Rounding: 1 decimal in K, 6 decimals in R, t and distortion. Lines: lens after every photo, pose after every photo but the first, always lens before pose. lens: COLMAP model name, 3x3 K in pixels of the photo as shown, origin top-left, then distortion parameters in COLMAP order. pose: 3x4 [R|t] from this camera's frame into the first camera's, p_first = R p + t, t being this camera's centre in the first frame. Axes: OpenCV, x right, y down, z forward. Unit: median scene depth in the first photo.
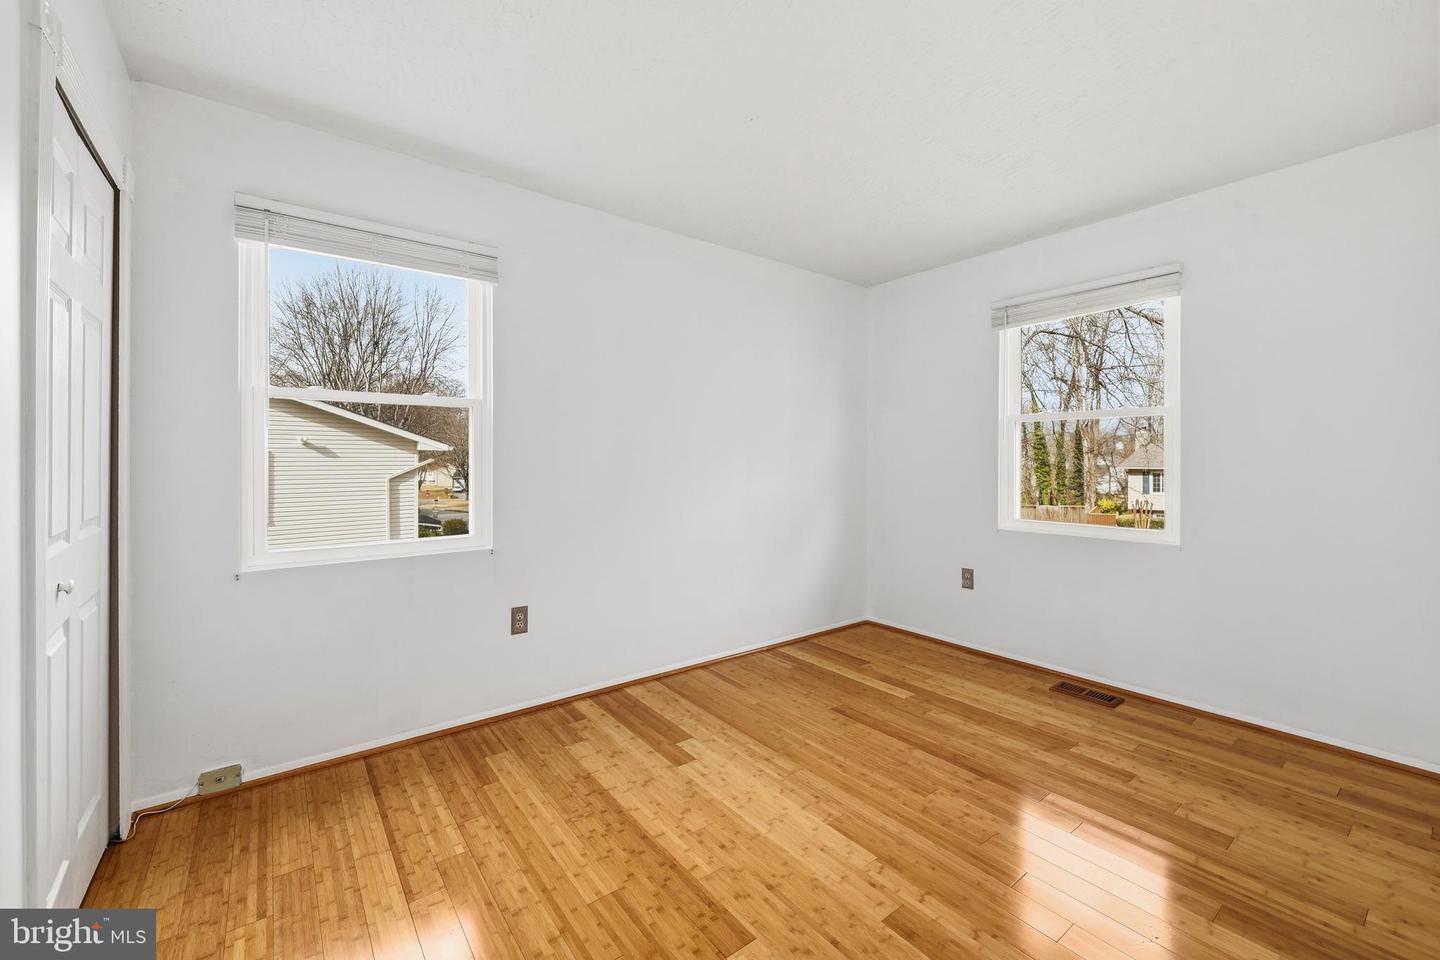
lens RADIAL K [[590.8, 0, 718.7], [0, 590.8, 466.3], [0, 0, 1]] dist [0.003023, 0.000232]
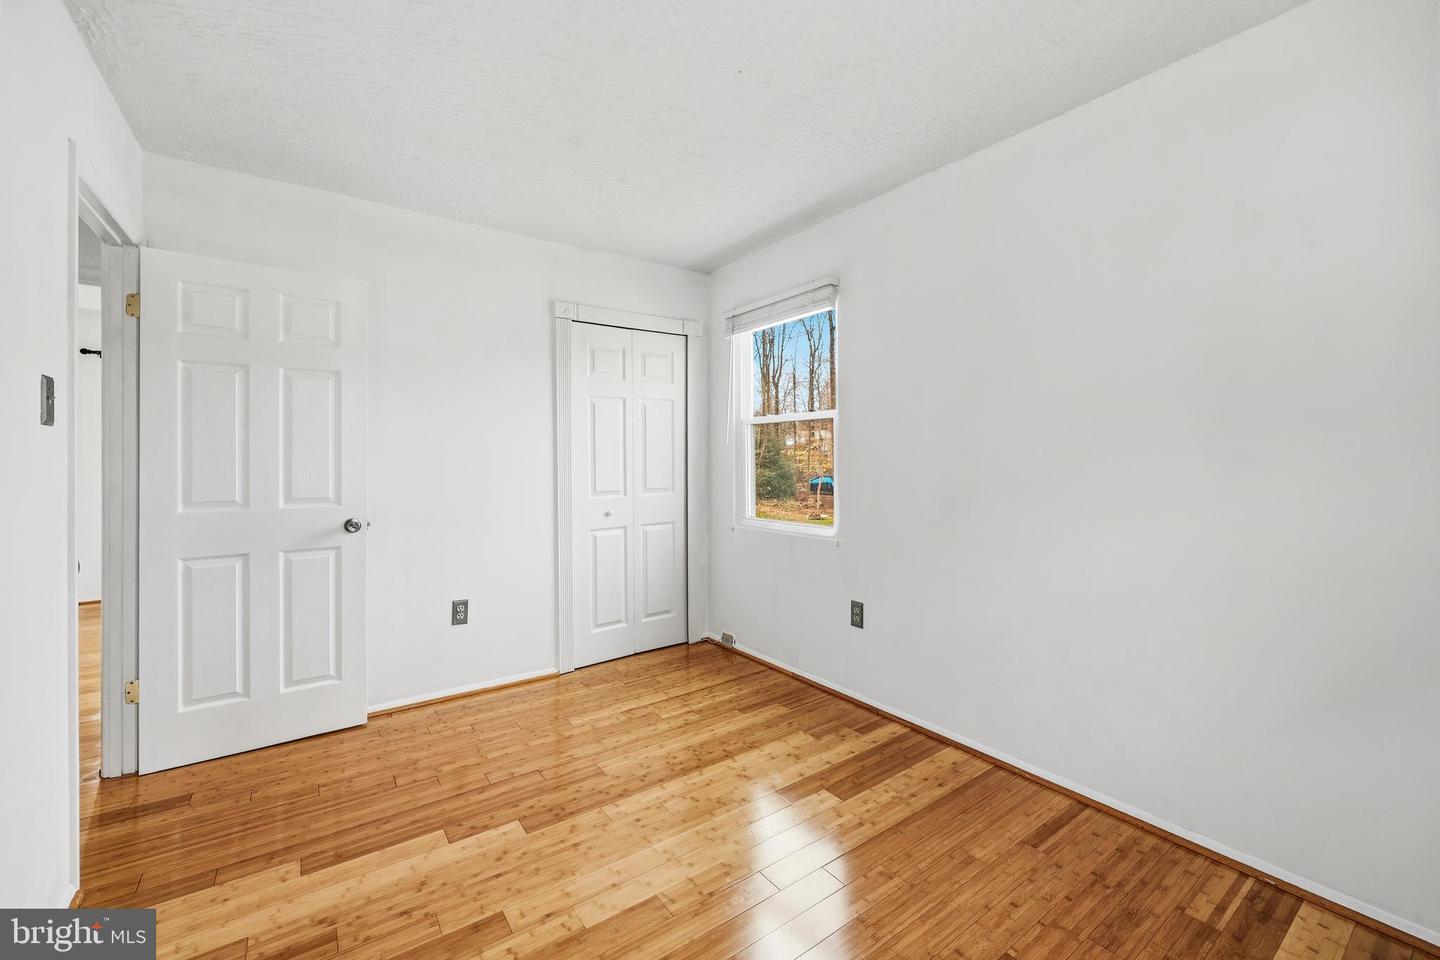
lens RADIAL K [[590.8, 0, 716.8], [0, 590.8, 458.0], [0, 0, 1]] dist [0.003023, 0.000232]
pose [[-0.038501, -0.002371, -0.999256, 0.942360], [-0.002926, 0.999993, -0.002260, -0.018991], [0.999254, 0.002837, -0.038508, 1.023627]]
